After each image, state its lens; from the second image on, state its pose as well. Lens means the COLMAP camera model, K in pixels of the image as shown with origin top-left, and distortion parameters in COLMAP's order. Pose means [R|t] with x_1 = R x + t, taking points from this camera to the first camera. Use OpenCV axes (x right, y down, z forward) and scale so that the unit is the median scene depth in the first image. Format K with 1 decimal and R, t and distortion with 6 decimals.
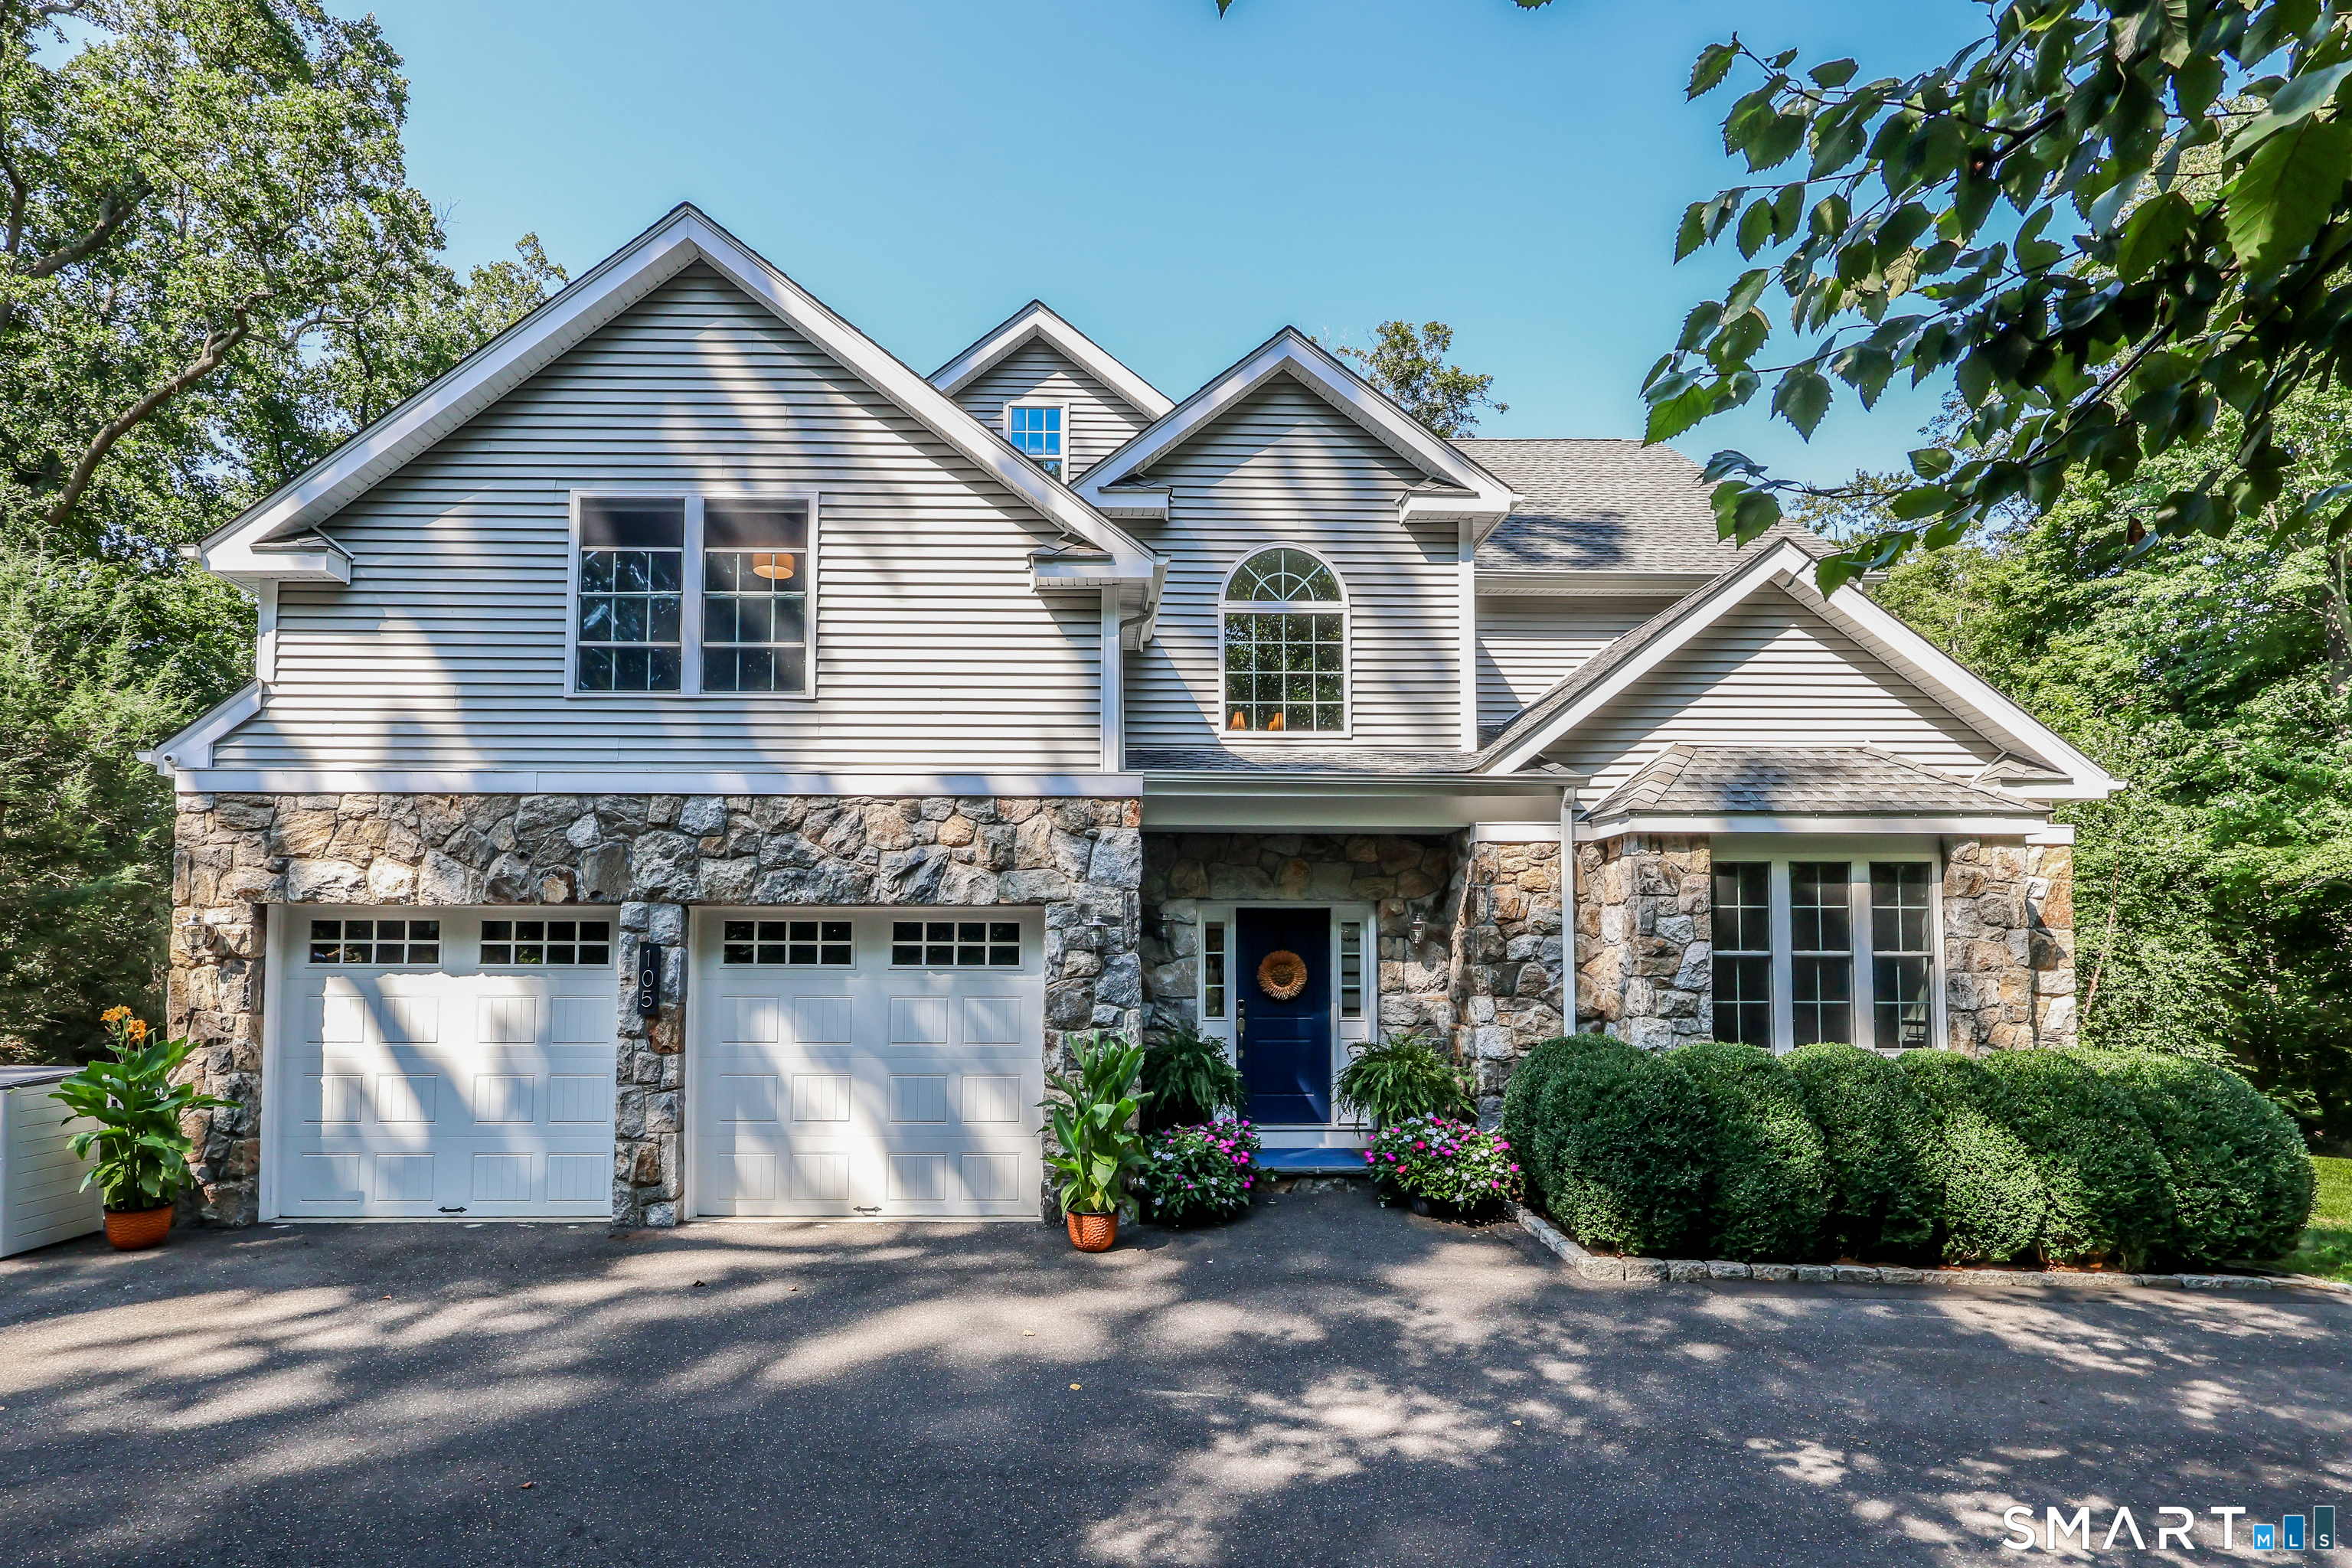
lens RADIAL K [[1117.9, 0, 1175.6], [0, 1117.9, 874.0], [0, 0, 1]] dist [0.001513, 0.000337]
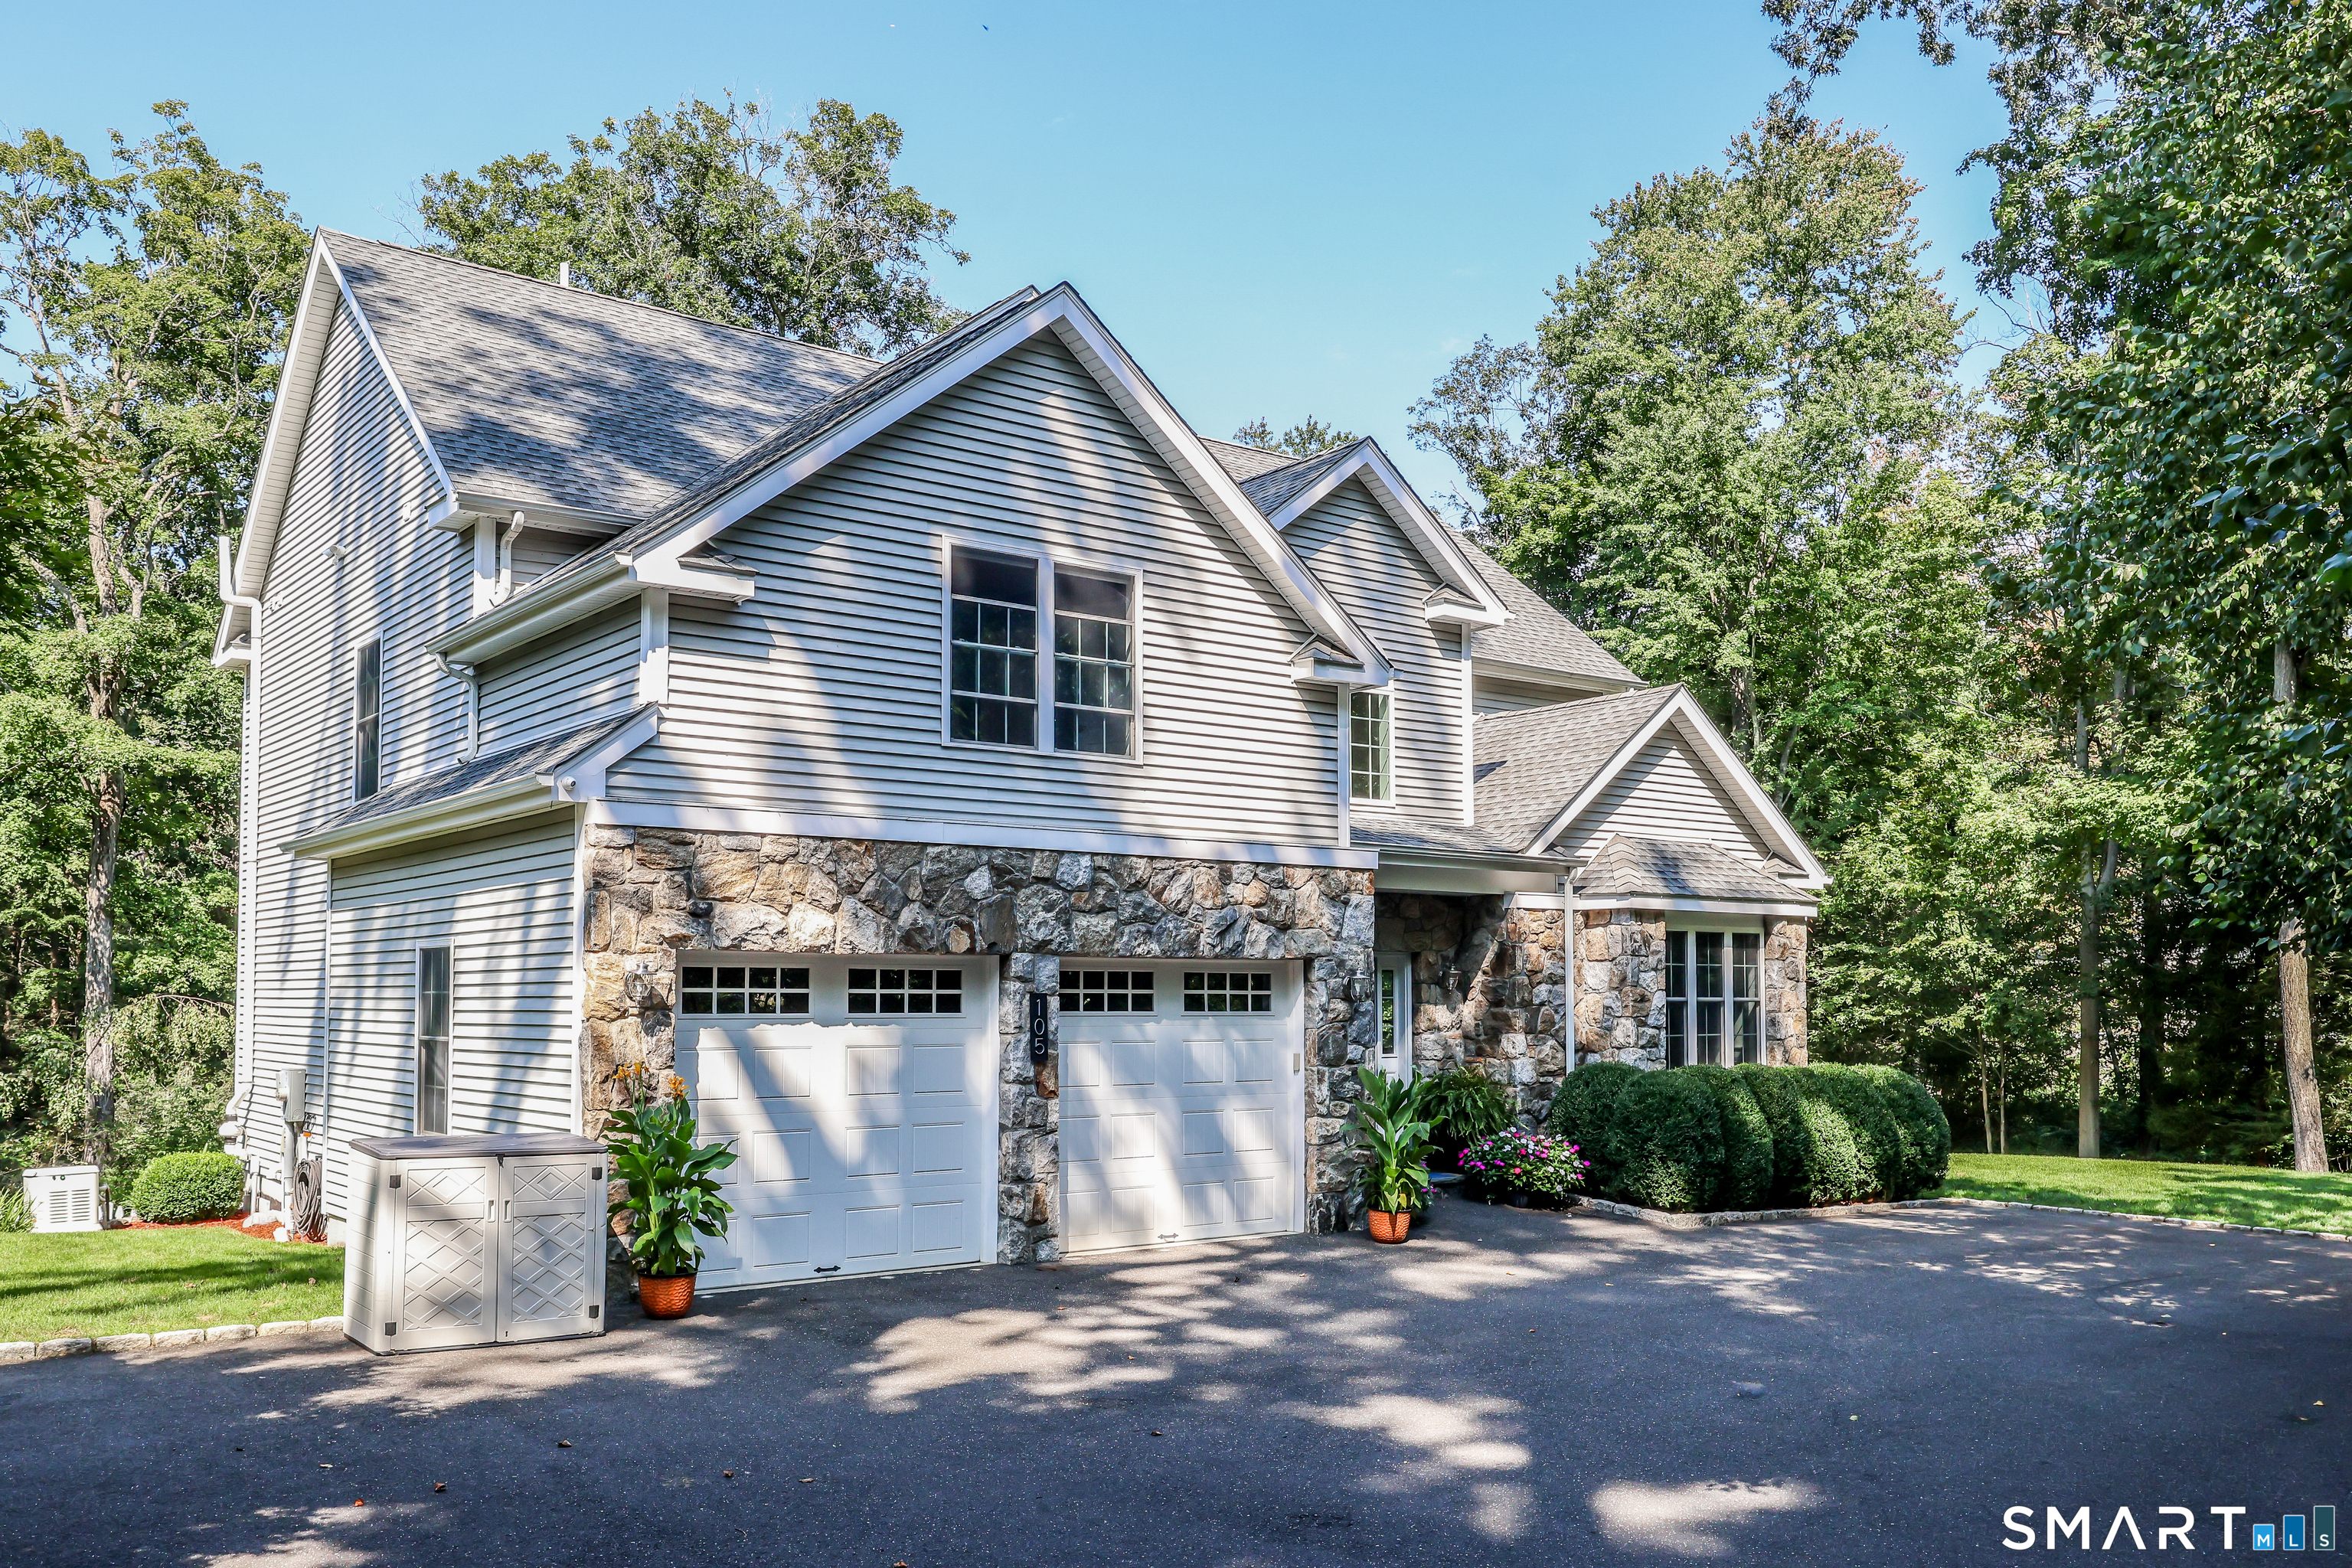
lens RADIAL K [[1905.2, 0, 1176.0], [0, 1905.2, 784.0], [0, 0, 1]] dist [0.006819, -0.000007]
pose [[0.796978, 0.065735, 0.600420, -1.415376], [-0.052269, 0.997837, -0.039864, -0.067390], [-0.601742, 0.000387, 0.798690, -0.491435]]
